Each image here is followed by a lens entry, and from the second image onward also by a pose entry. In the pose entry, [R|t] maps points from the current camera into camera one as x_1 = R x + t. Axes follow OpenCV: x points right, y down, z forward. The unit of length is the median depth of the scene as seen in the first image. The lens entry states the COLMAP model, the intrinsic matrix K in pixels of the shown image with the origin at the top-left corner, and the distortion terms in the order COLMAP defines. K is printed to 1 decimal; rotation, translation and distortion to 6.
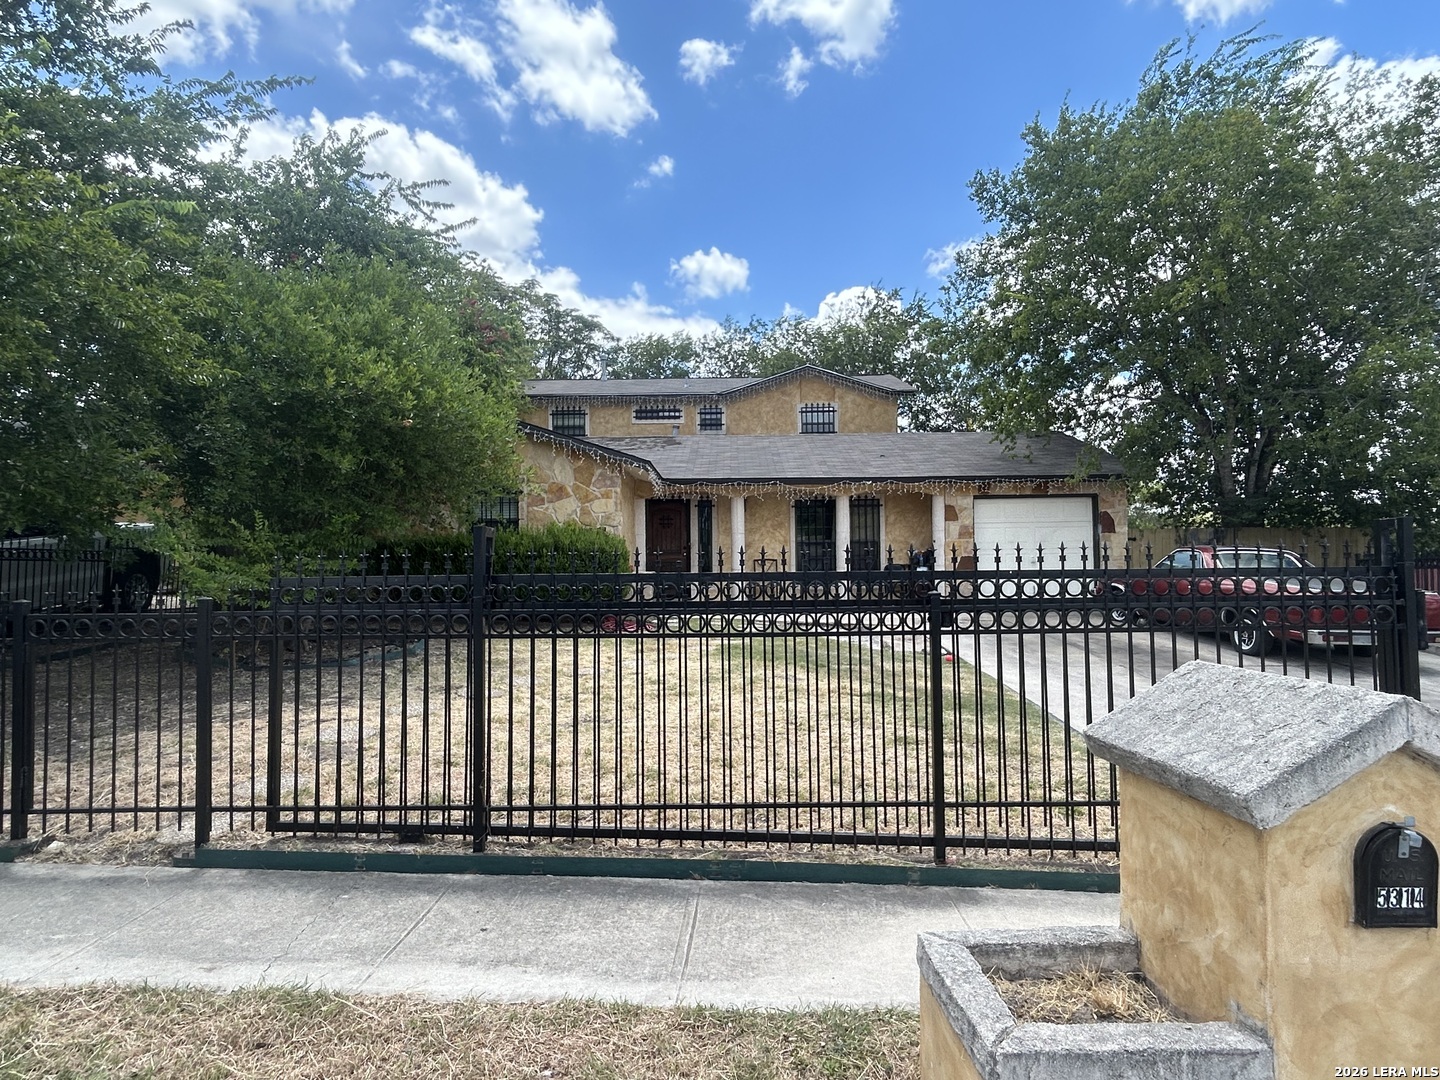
lens RADIAL K [[842.8, 0, 731.7], [0, 842.8, 546.5], [0, 0, 1]] dist [0.029926, 0.000099]
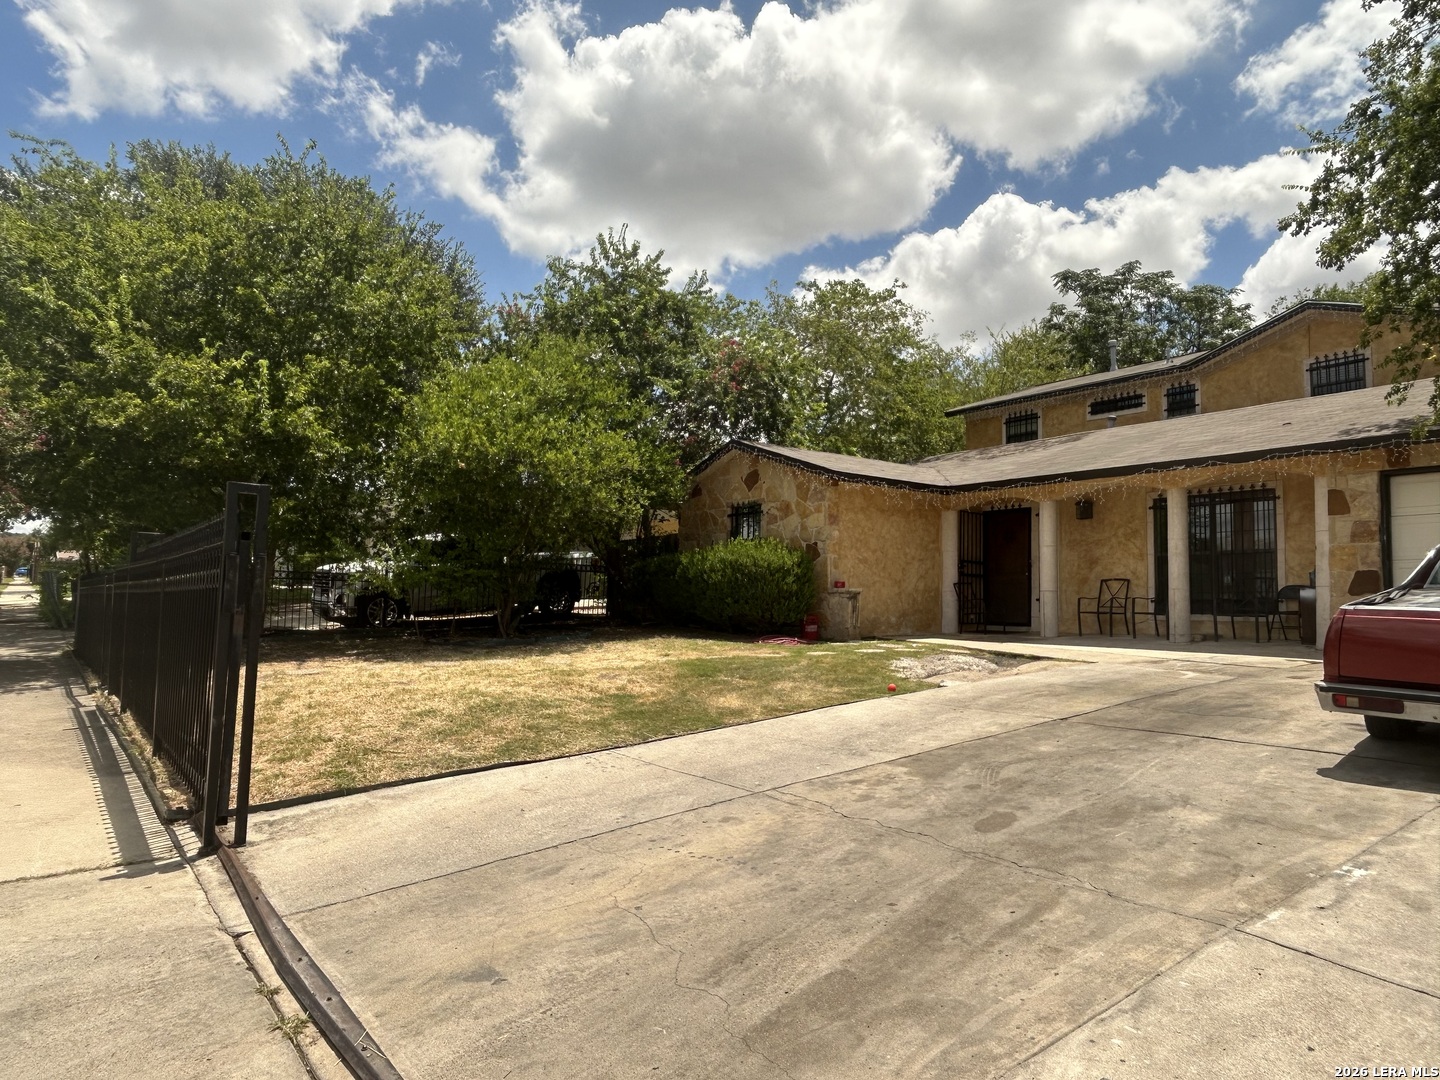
lens RADIAL K [[950.1, 0, 720.0], [0, 950.1, 540.0], [0, 0, 1]] dist [0.002205, -0.000274]
pose [[0.605936, -0.039150, -0.794549, 0.510883], [-0.000033, 0.998787, -0.049239, 0.022181], [0.795513, 0.029862, 0.605200, 0.191073]]
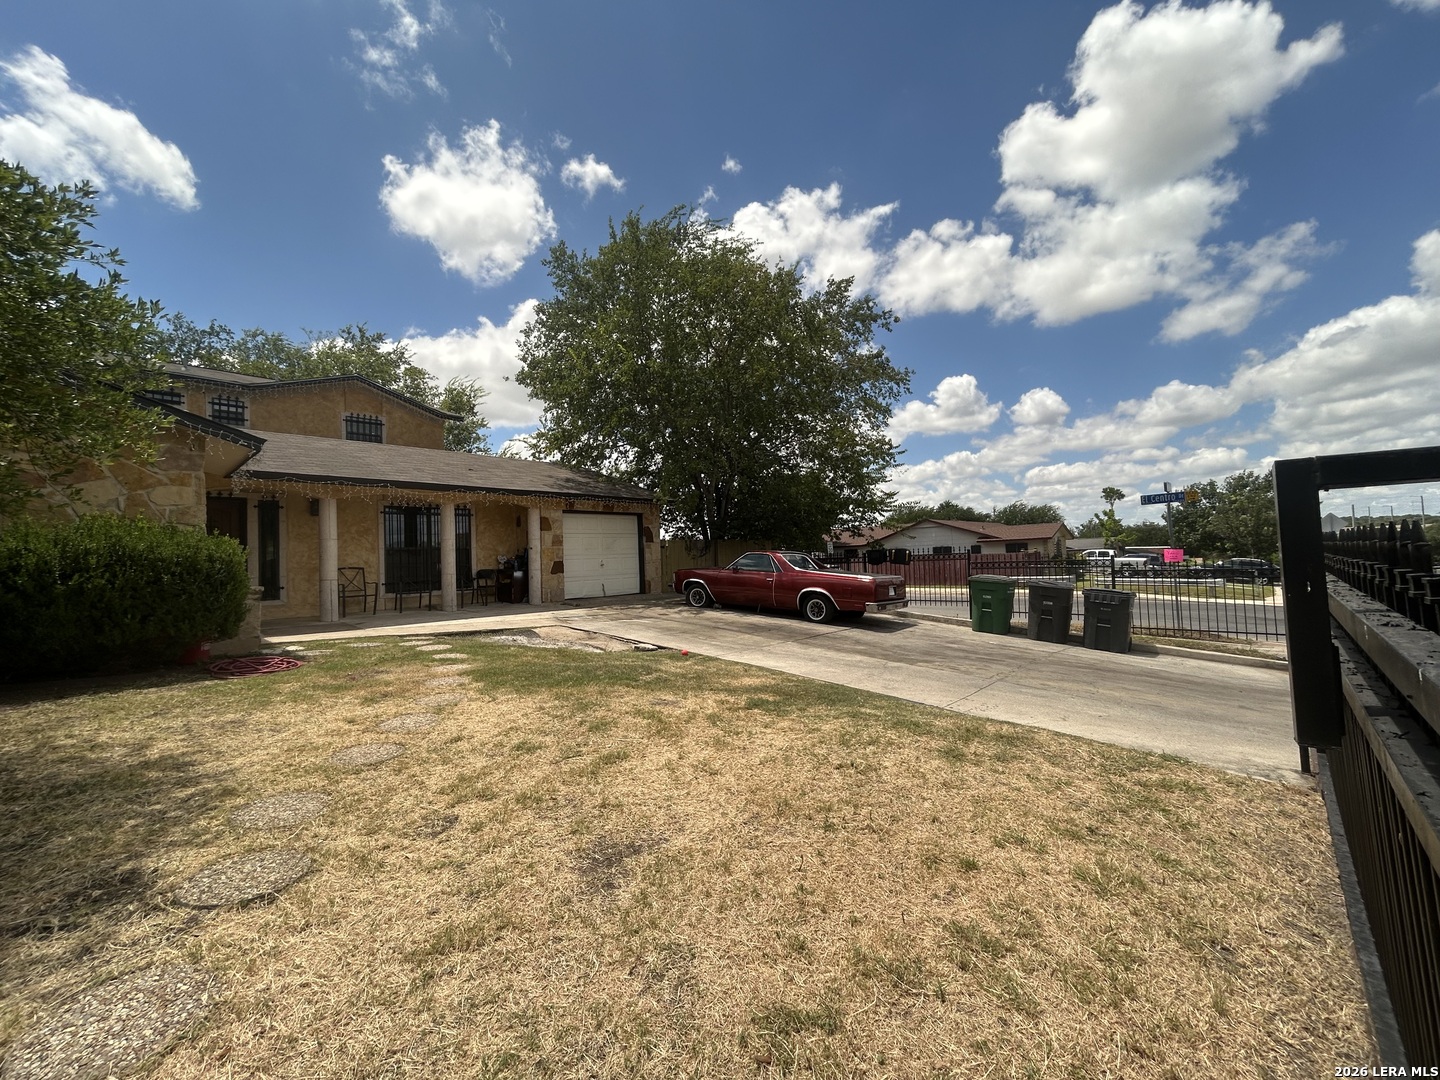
lens RADIAL K [[582.2, 0, 720.0], [0, 582.2, 540.0], [0, 0, 1]] dist [0.001168, 0.000983]
pose [[0.678693, 0.011391, 0.734334, -0.155631], [0.008266, 0.999698, -0.023148, 0.002745], [-0.734376, 0.021780, 0.678393, 0.263376]]
